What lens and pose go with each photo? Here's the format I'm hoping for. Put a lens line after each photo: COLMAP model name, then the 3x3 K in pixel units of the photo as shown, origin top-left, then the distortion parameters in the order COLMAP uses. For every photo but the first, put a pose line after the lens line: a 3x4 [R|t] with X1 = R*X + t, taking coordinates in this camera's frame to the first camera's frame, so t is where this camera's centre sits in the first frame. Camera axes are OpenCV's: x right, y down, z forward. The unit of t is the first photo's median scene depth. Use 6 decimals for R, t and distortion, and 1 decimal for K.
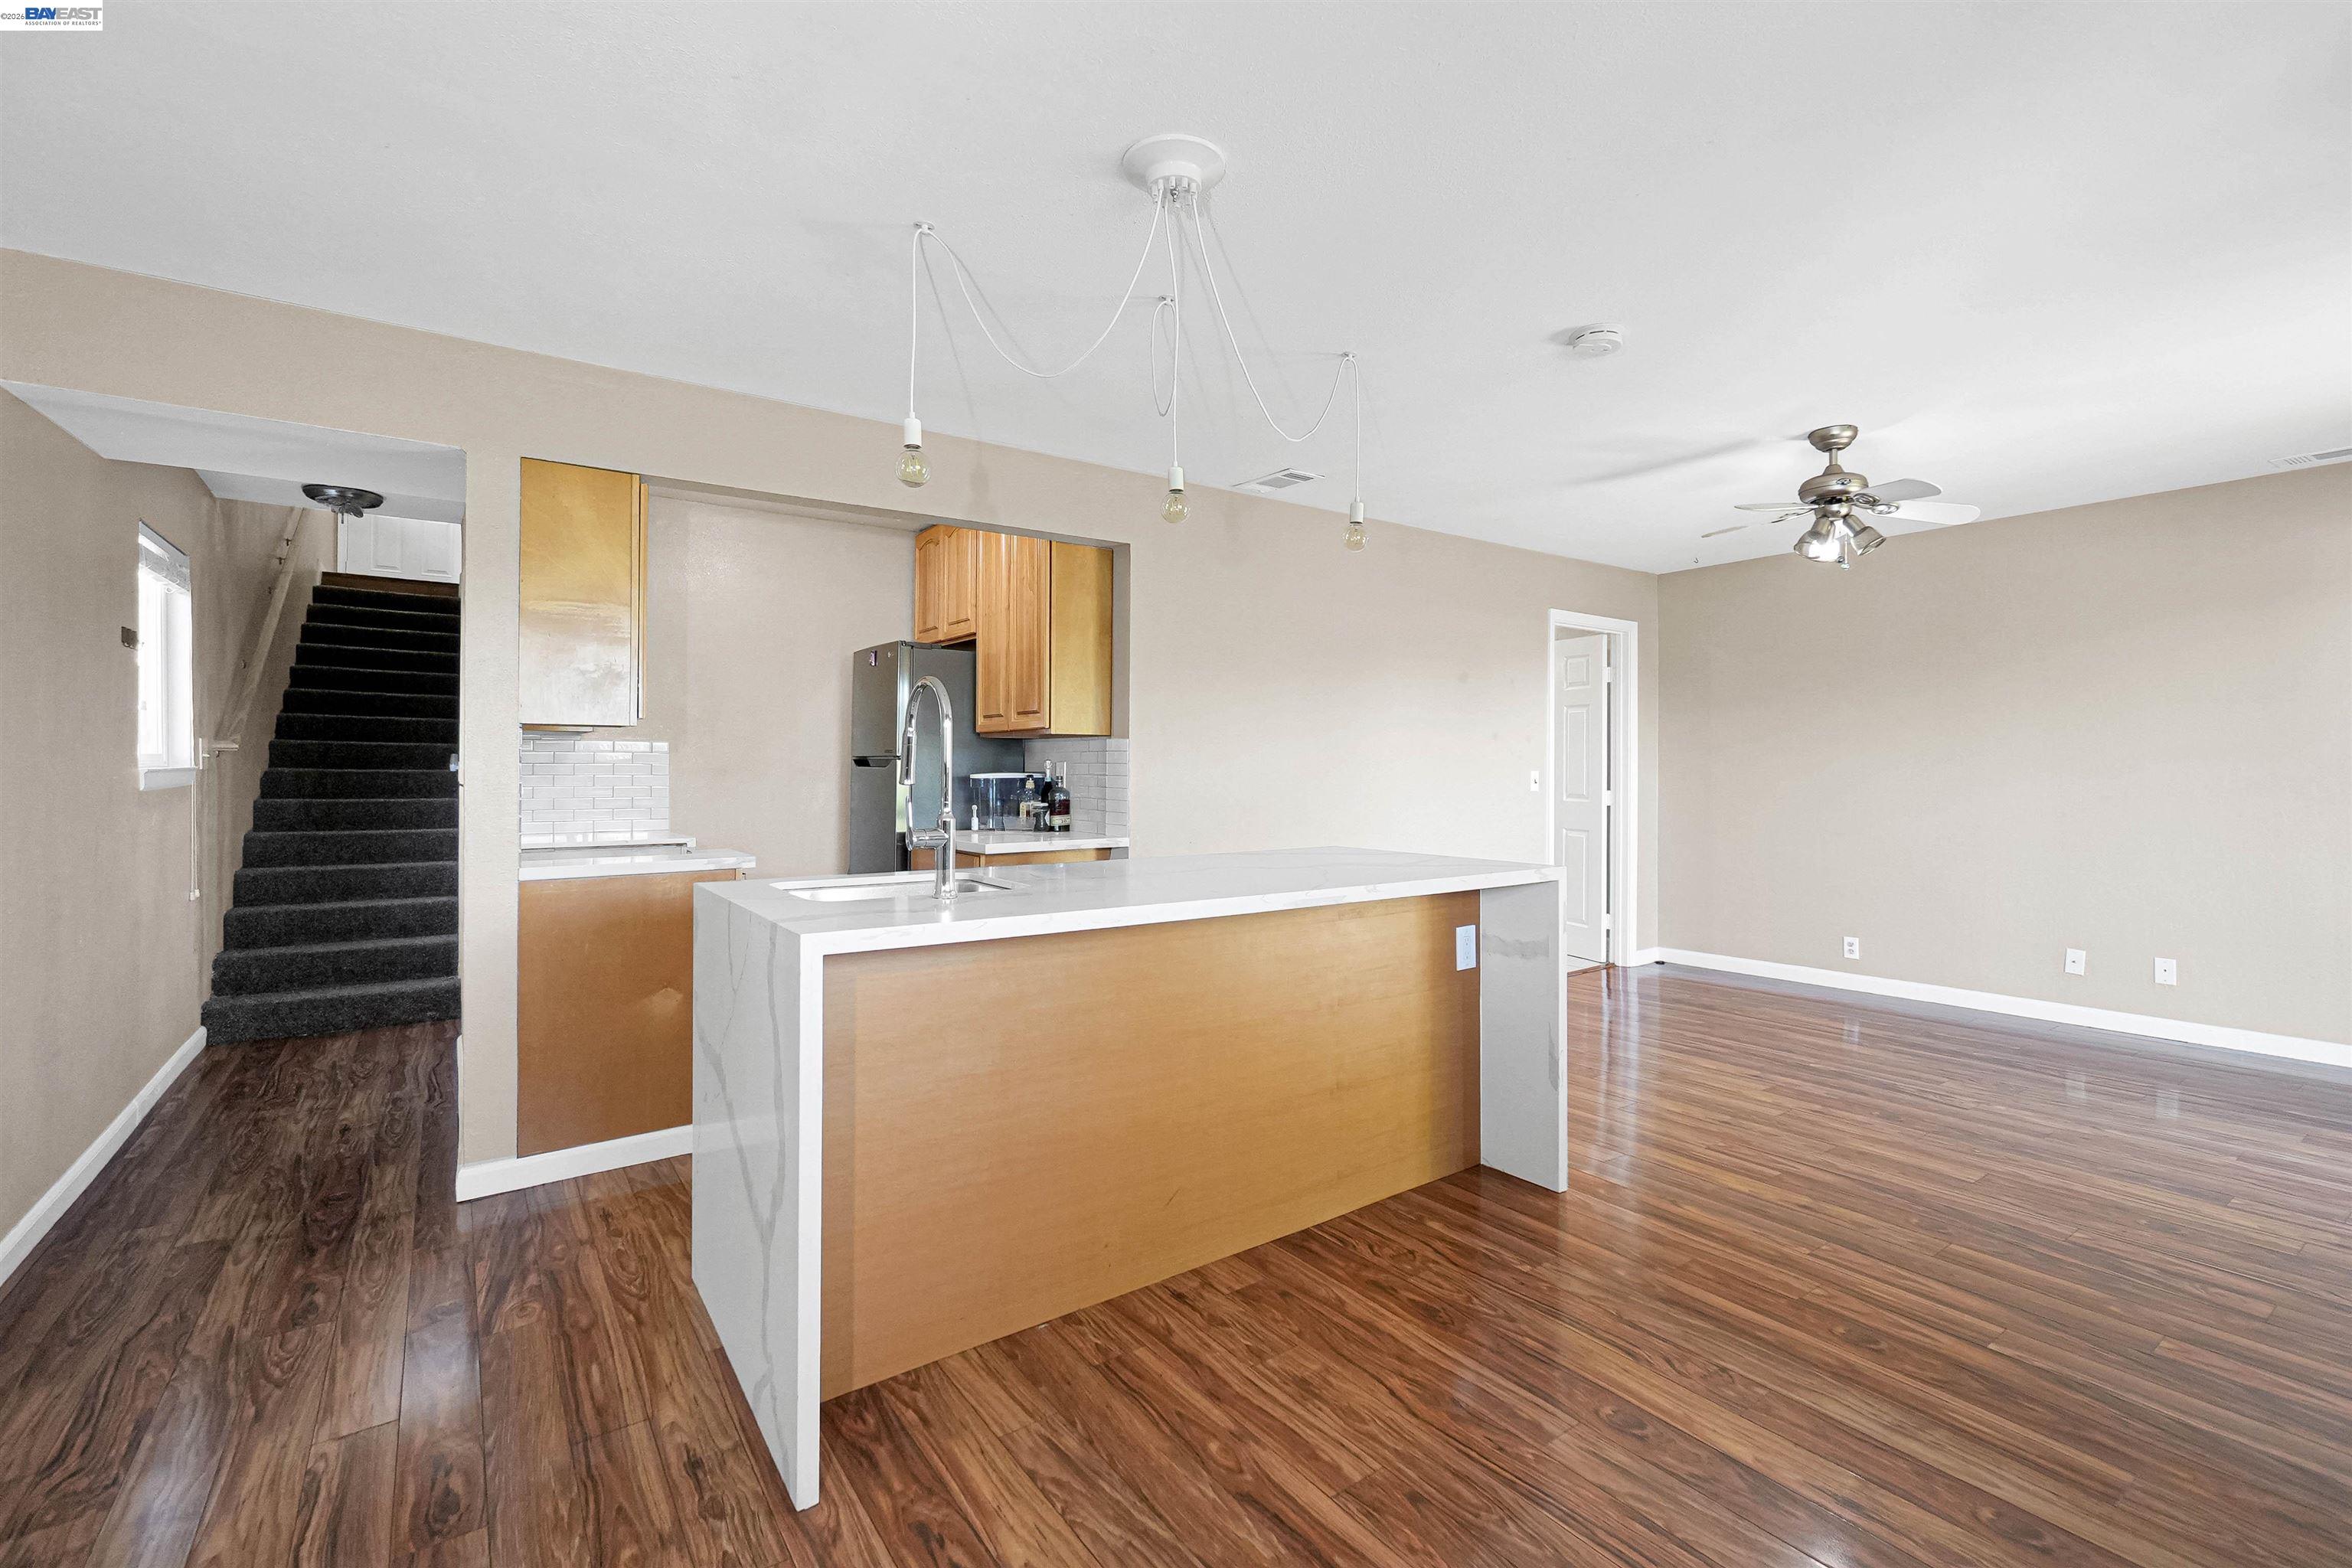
lens RADIAL K [[1019.2, 0, 1170.5], [0, 1019.2, 776.0], [0, 0, 1]] dist [-0.002876, 0.000749]
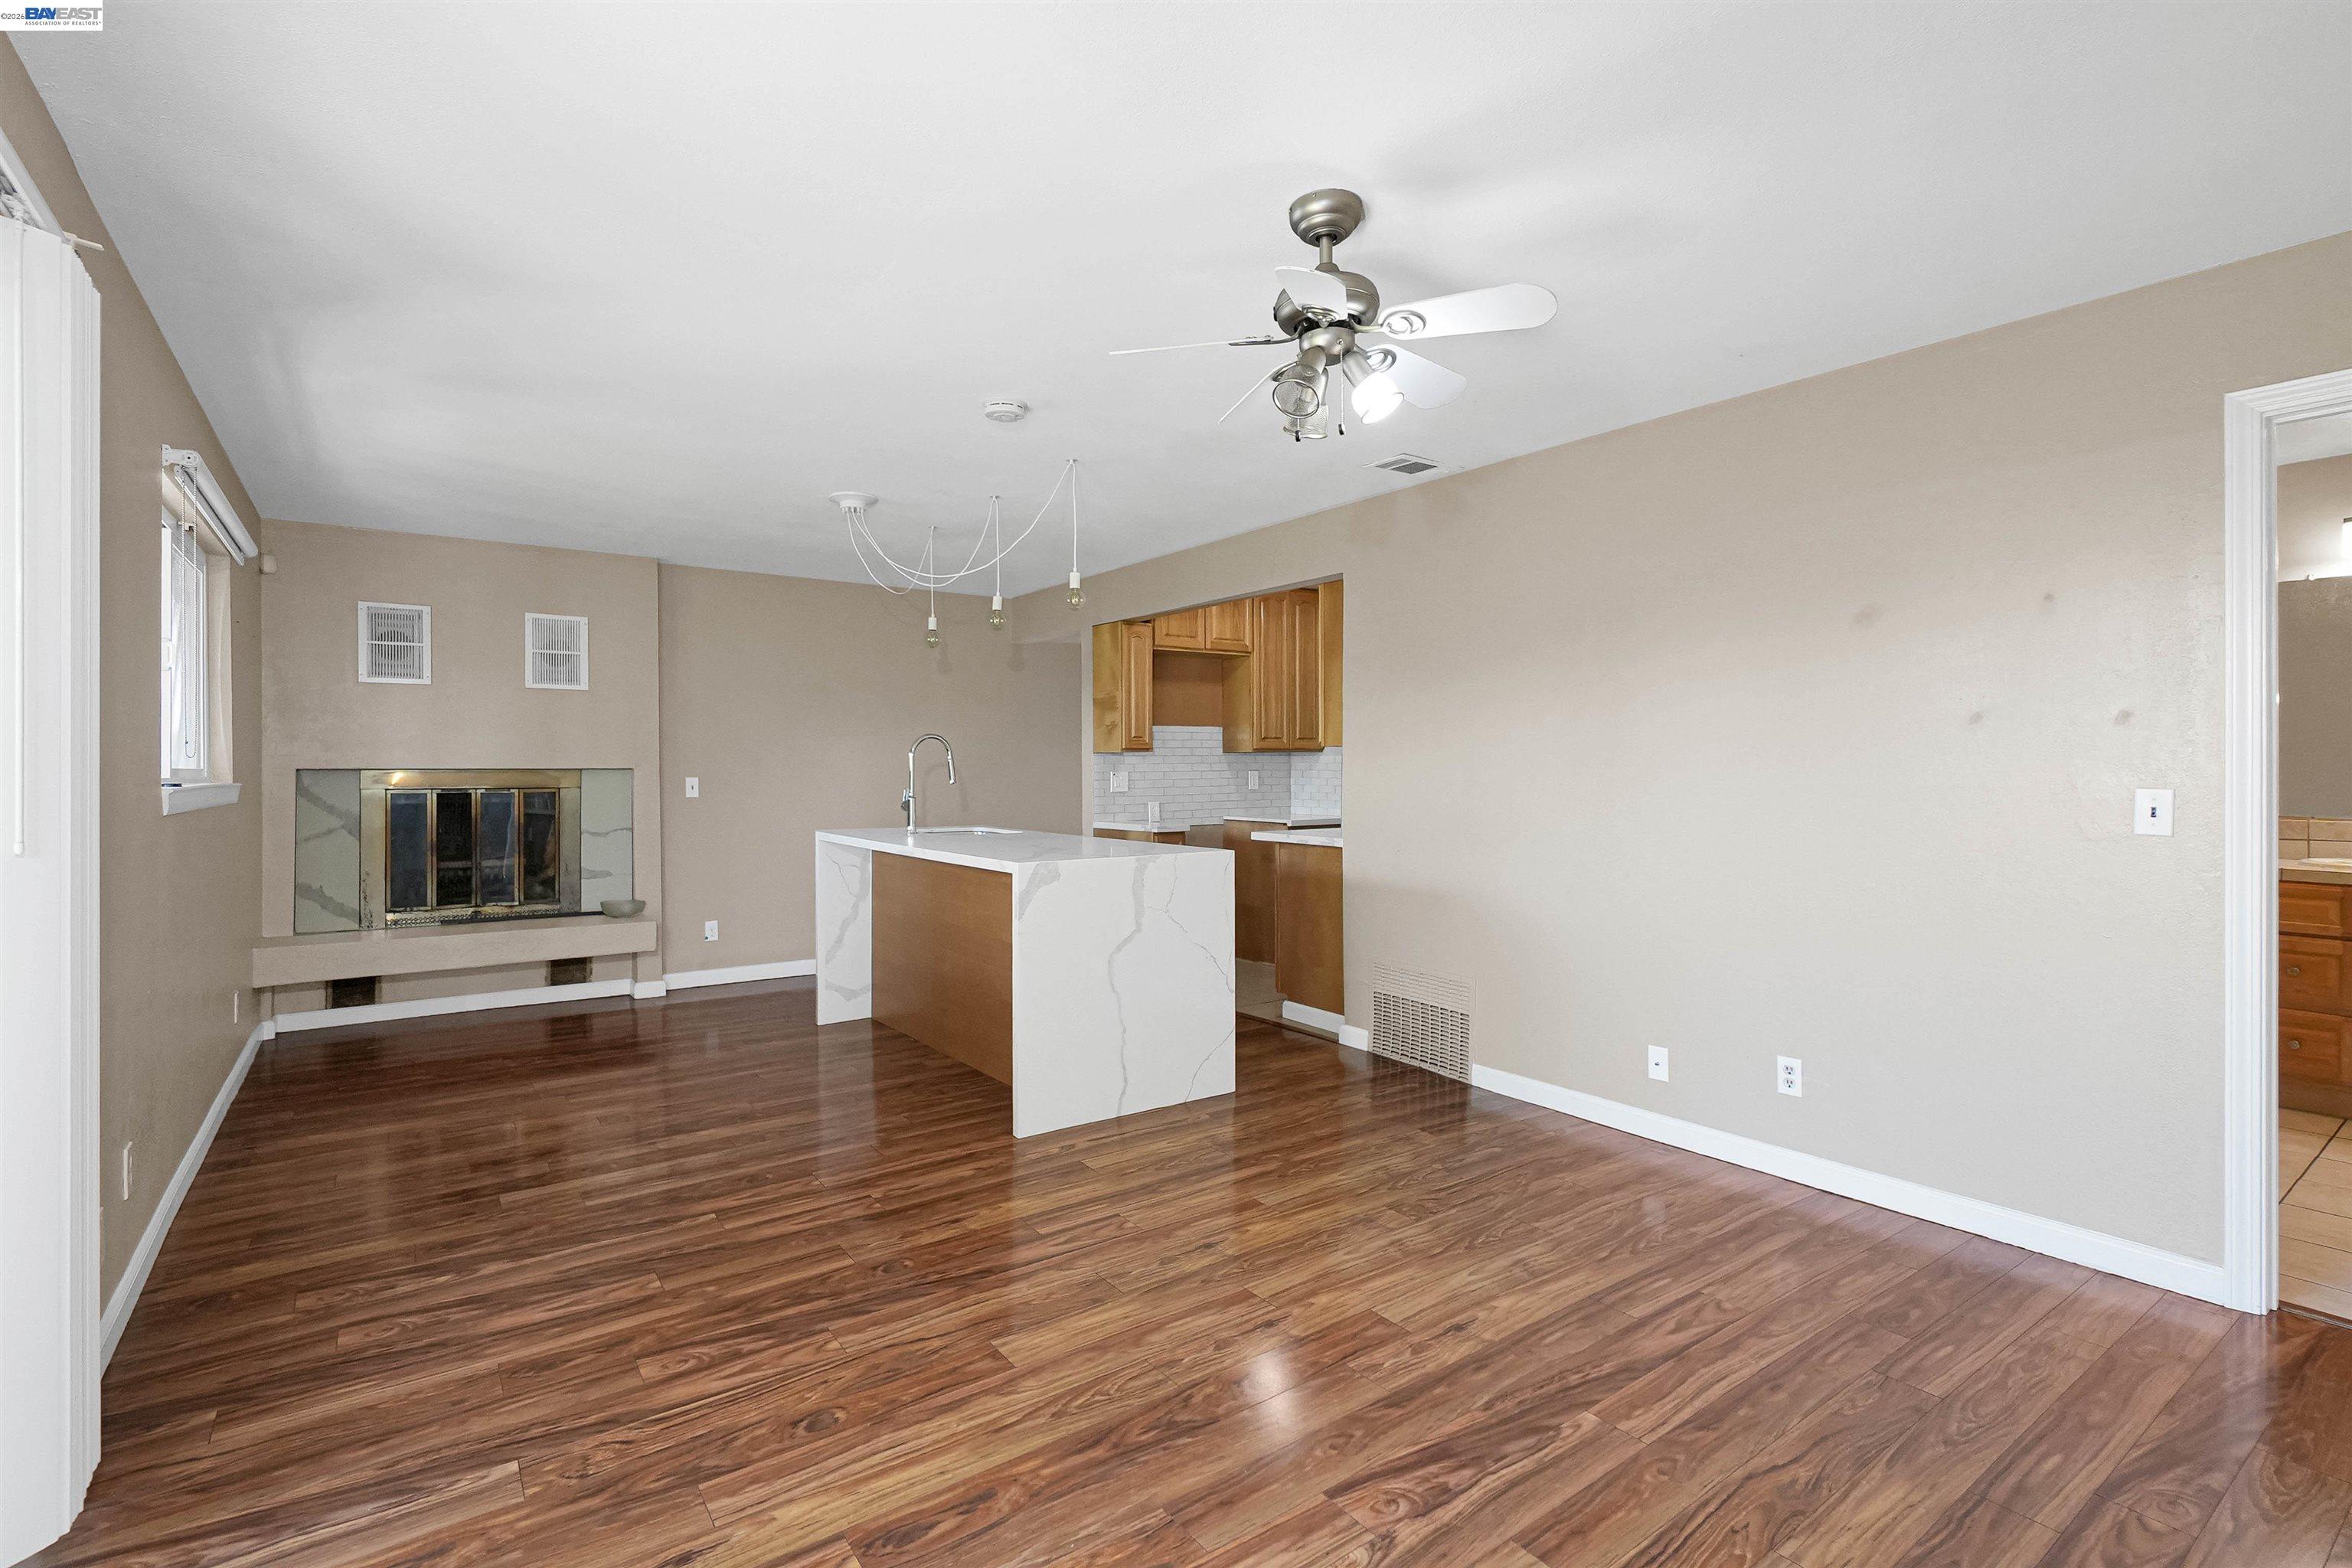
lens RADIAL K [[1070.8, 0, 1176.0], [0, 1070.8, 784.0], [0, 0, 1]] dist [-0.002726, -0.000631]
pose [[0.018681, 0.017749, -0.999668, 1.939258], [-0.003696, 0.999837, 0.017683, -0.032206], [0.999819, 0.003365, 0.018744, 1.381809]]
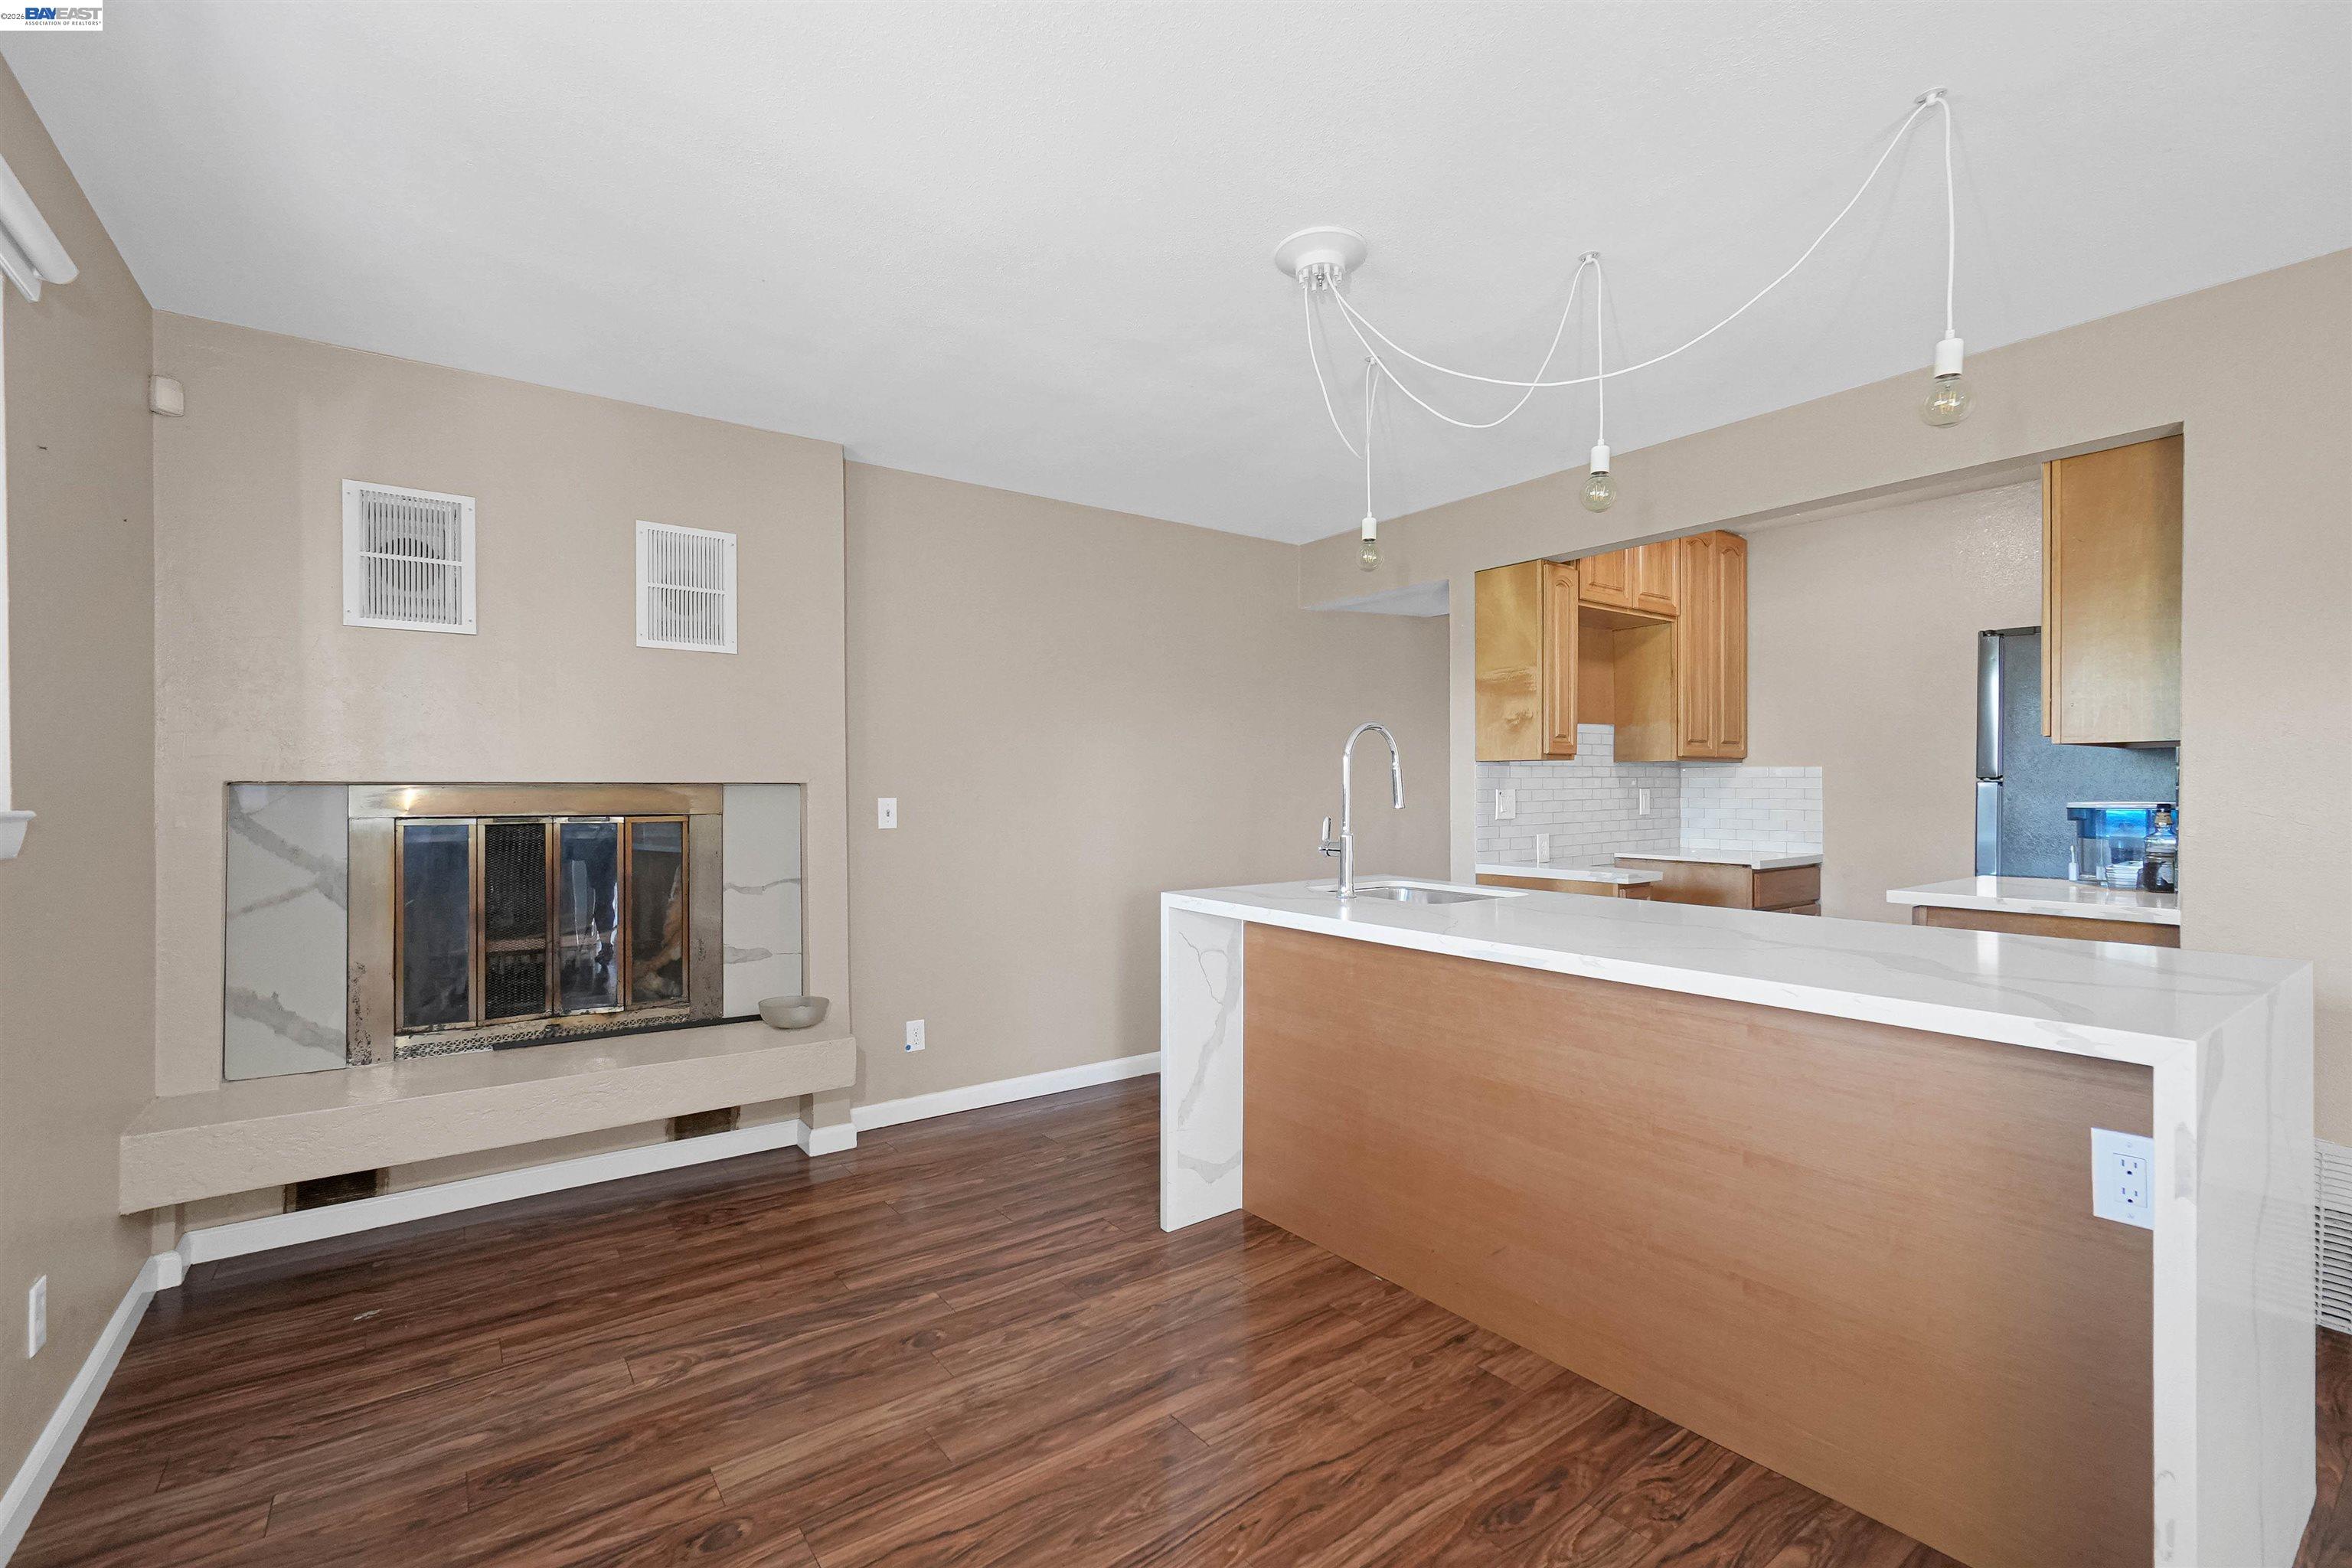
lens RADIAL K [[1028.0, 0, 1209.4], [0, 1028.0, 804.3], [0, 0, 1]] dist [-0.001458, 0.001240]
pose [[0.039716, 0.016631, -0.999073, 0.940354], [-0.003908, 0.999856, 0.016488, -0.016013], [0.999203, 0.003249, 0.039776, 0.695661]]
